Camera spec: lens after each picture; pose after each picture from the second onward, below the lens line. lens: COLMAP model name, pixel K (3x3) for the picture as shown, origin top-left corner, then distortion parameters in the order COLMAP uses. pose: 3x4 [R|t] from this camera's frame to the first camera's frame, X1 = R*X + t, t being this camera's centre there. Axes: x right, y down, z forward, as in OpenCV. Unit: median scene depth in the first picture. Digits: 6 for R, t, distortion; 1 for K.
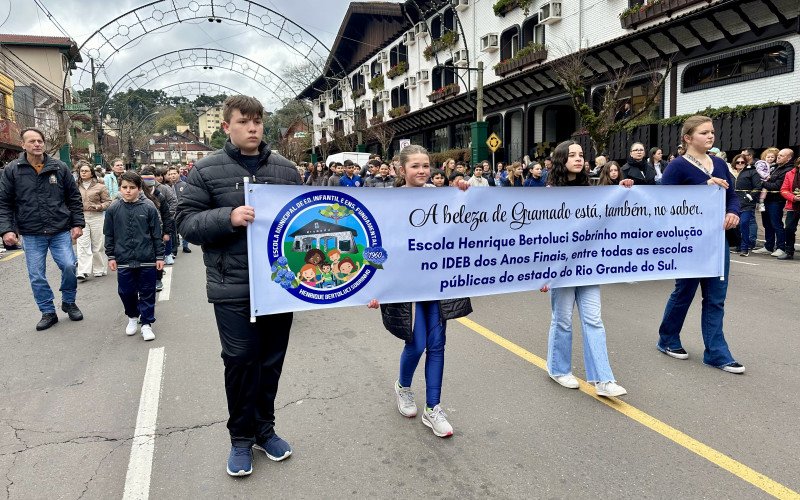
lens RADIAL K [[555.1, 0, 400.5], [0, 555.1, 256.3], [0, 0, 1]] dist [0.079171, -0.096403]
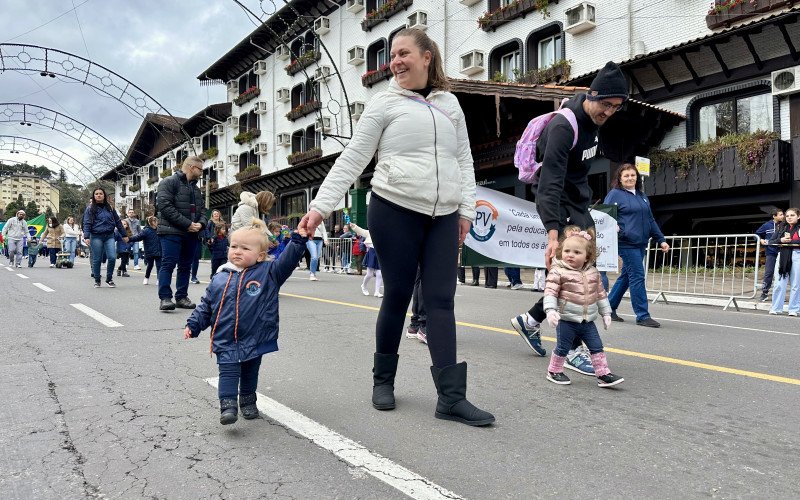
lens RADIAL K [[566.0, 0, 401.2], [0, 566.0, 249.8], [0, 0, 1]] dist [0.084609, -0.113690]
pose [[0.958181, 0.036106, 0.283875, 0.098503], [0.010580, 0.986860, -0.161228, 0.068780], [-0.285967, 0.157489, 0.945209, -0.329974]]
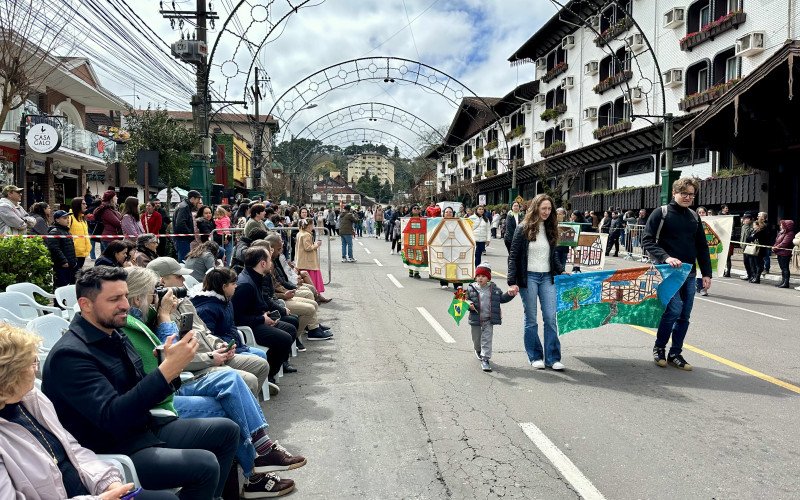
lens RADIAL K [[555.1, 0, 400.5], [0, 555.1, 256.3], [0, 0, 1]] dist [0.079171, -0.096403]
pose [[0.971390, 0.054292, -0.231200, 0.096930], [-0.071999, 0.995026, -0.068846, 0.054318], [0.226313, 0.083522, 0.970467, -0.349142]]
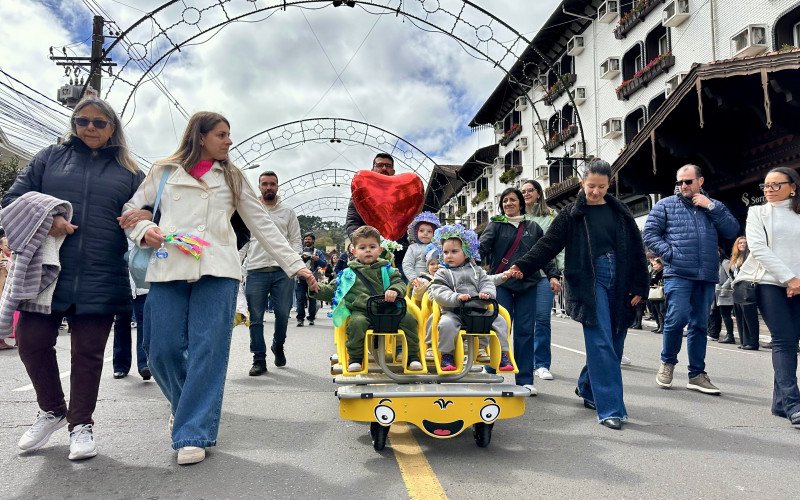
lens RADIAL K [[555.1, 0, 400.5], [0, 555.1, 256.3], [0, 0, 1]] dist [0.079171, -0.096403]
pose [[0.970240, 0.014196, -0.241730, 0.158838], [-0.064651, 0.977228, -0.202103, 0.059489], [0.233356, 0.211716, 0.949063, -0.285631]]
